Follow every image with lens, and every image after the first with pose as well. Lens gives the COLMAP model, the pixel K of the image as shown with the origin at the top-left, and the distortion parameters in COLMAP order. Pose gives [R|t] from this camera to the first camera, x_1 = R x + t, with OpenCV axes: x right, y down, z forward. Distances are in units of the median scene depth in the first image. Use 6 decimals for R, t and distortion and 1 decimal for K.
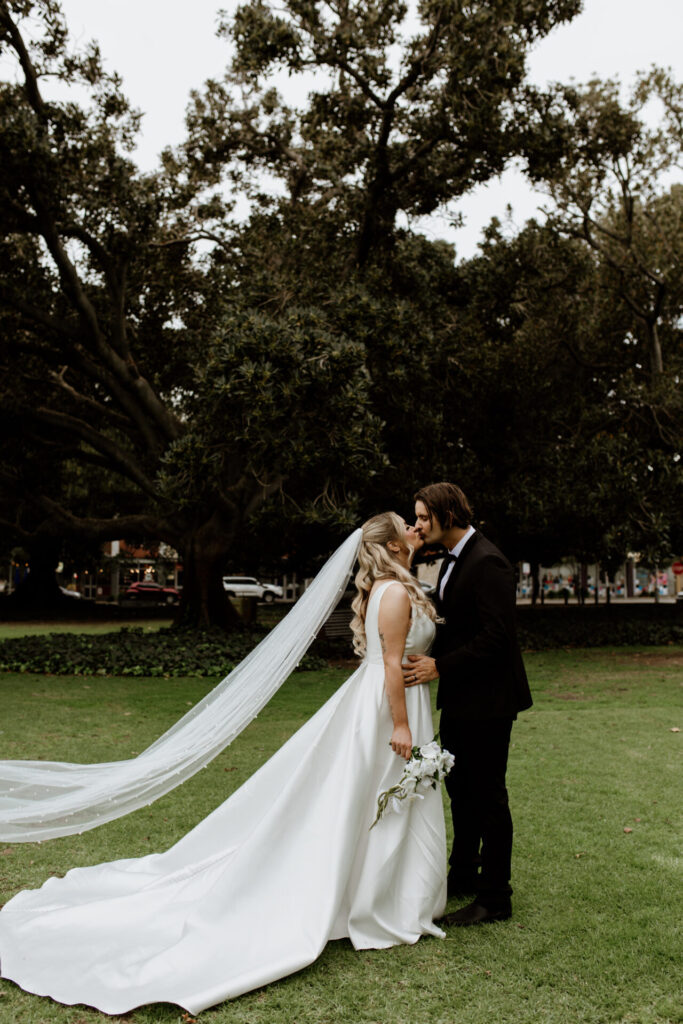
lens RADIAL K [[1009.2, 0, 344.3], [0, 1009.2, 505.4], [0, 0, 1]] dist [0.007112, 0.001838]
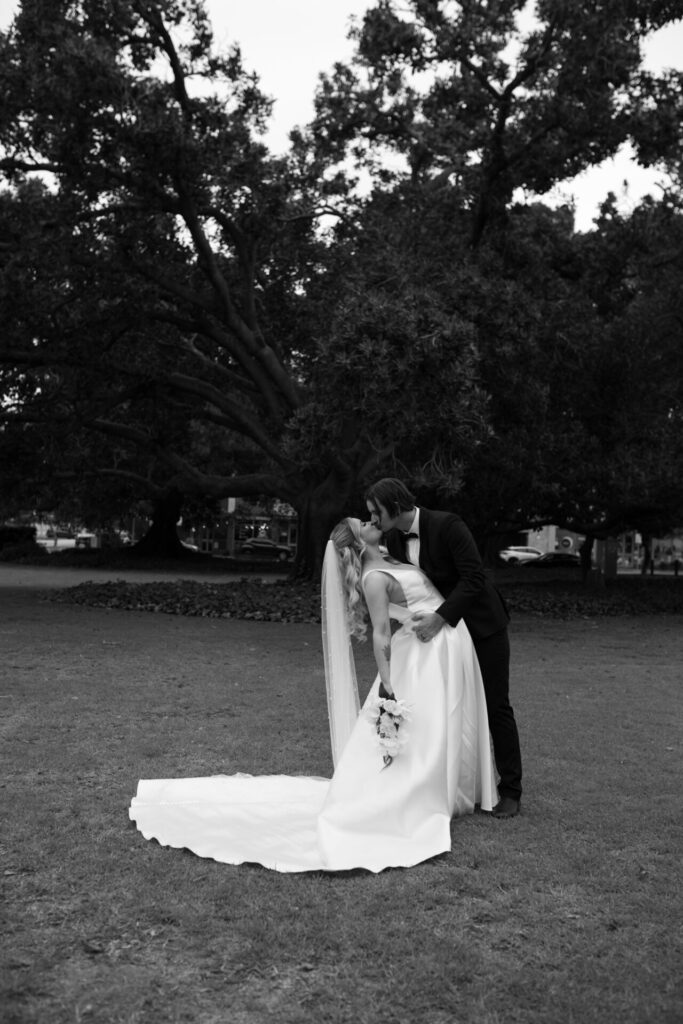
lens RADIAL K [[1021.9, 0, 336.1], [0, 1021.9, 509.4], [0, 0, 1]] dist [-0.055159, 0.089683]
pose [[0.992560, 0.033545, -0.117044, 0.005611], [-0.028683, 0.998664, 0.042977, -0.002124], [0.118329, -0.039300, 0.992196, -0.082063]]
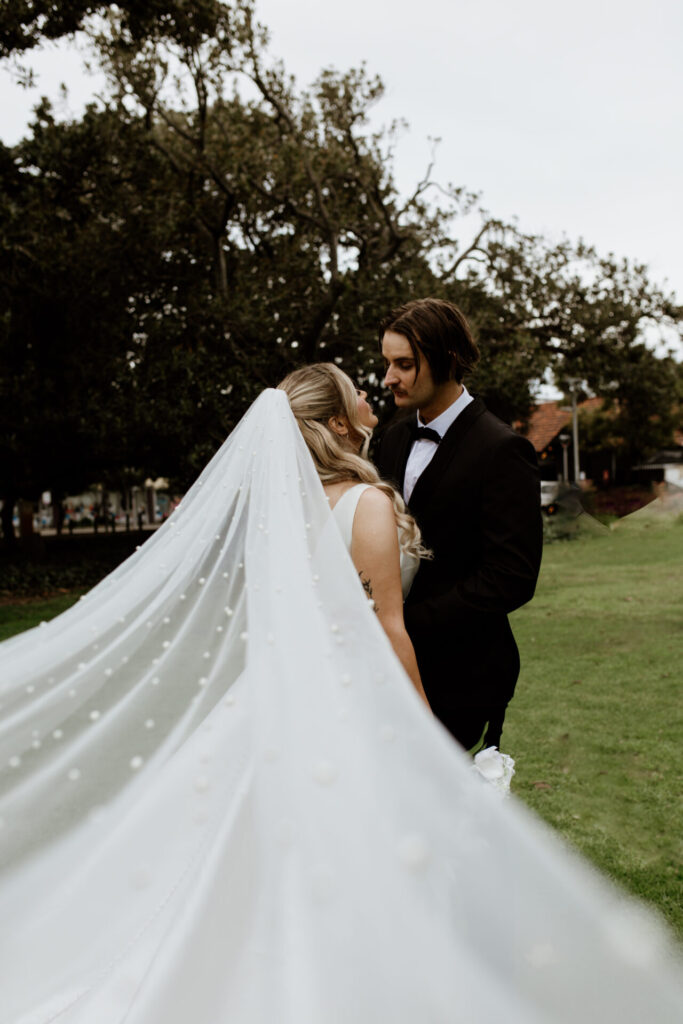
lens RADIAL K [[986.0, 0, 342.0], [0, 986.0, 506.1], [0, 0, 1]] dist [0.006836, -0.005020]
pose [[0.880796, -0.030302, 0.472525, -0.053790], [-0.003031, 0.997569, 0.069622, 0.013262], [-0.473486, -0.062755, 0.878563, 0.132001]]
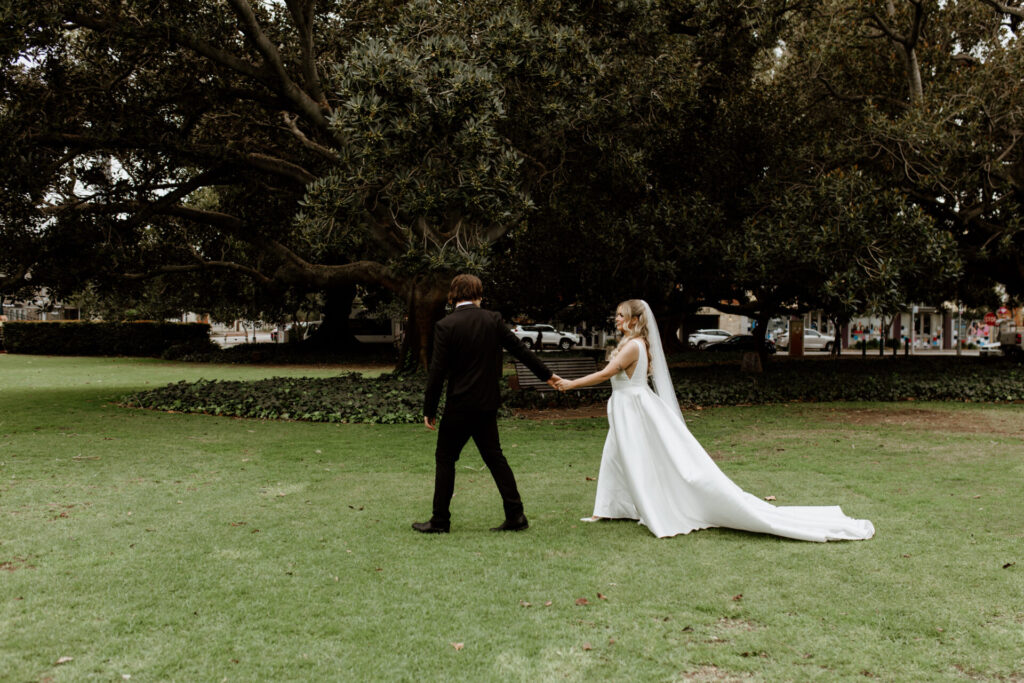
lens RADIAL K [[994.2, 0, 529.1], [0, 994.2, 341.9], [0, 0, 1]] dist [0.006792, 0.002681]
pose [[0.987590, 0.012221, -0.156579, 0.140521], [0.001658, 0.996101, 0.088200, 0.003205], [0.157046, -0.087365, 0.983719, 0.060966]]
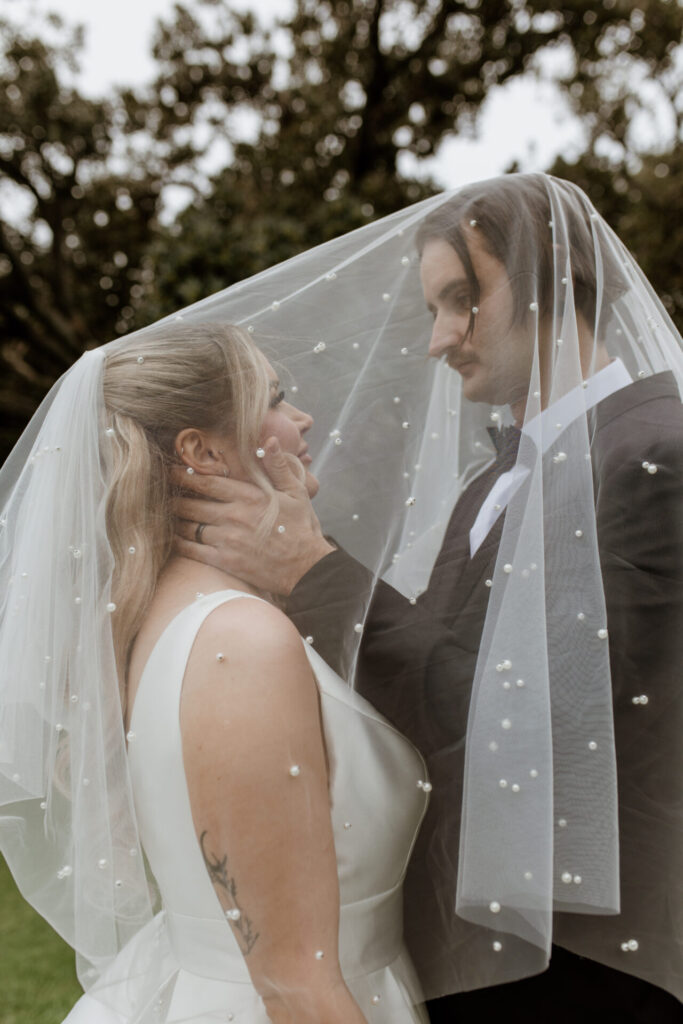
lens RADIAL K [[992.3, 0, 343.4], [0, 992.3, 509.3], [0, 0, 1]] dist [0.009113, -0.014805]
pose [[0.999379, -0.029826, -0.018761, 0.013409], [0.029805, 0.999555, -0.001408, 0.015116], [0.018795, 0.000848, 0.999823, 0.202468]]
